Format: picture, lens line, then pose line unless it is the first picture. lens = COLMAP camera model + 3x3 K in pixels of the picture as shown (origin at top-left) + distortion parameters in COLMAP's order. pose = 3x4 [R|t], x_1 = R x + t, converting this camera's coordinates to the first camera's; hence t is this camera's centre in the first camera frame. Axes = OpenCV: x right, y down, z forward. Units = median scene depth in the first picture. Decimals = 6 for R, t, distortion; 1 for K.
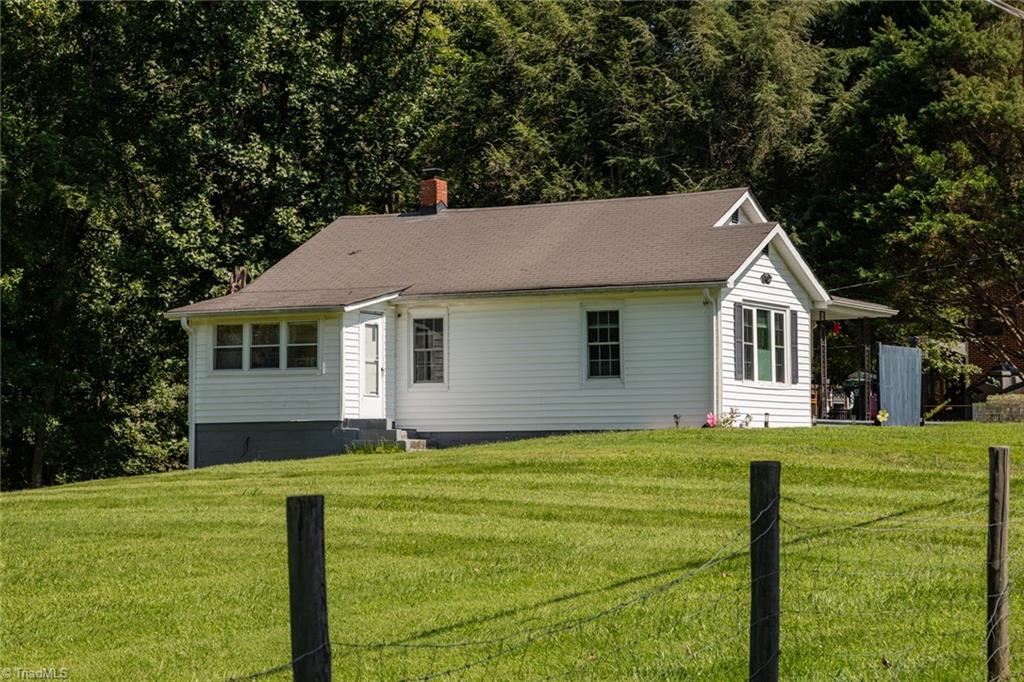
lens RADIAL K [[2083.5, 0, 510.2], [0, 2083.5, 333.4], [0, 0, 1]] dist [-0.049357, 0.000000]
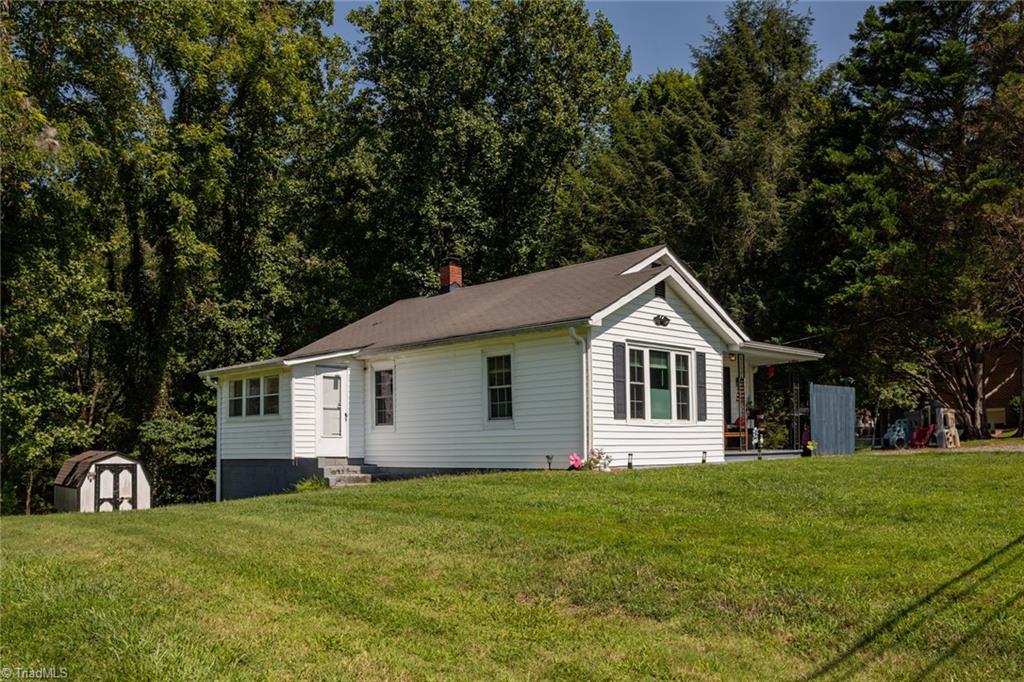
lens RADIAL K [[879.9, 0, 518.0], [0, 879.9, 402.9], [0, 0, 1]] dist [-0.145993, 0.042079]
pose [[0.964050, -0.020731, -0.264913, 0.165292], [0.022713, 0.999732, 0.004421, 0.010856], [0.264750, -0.010279, 0.964262, 0.547768]]
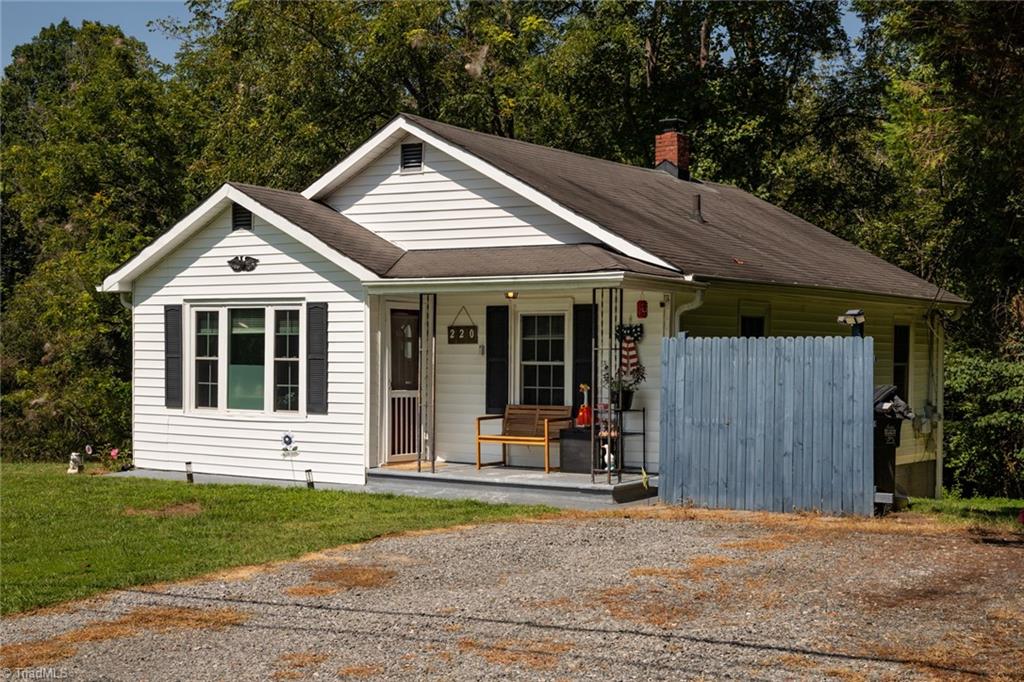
lens RADIAL K [[1468.3, 0, 512.6], [0, 1468.3, 342.1], [0, 0, 1]] dist [0.031384, 0.000000]
pose [[-0.108661, -0.000026, -0.994079, 0.592603], [0.049256, 0.998772, -0.005410, 0.007002], [0.992858, -0.049552, -0.108526, 1.118586]]
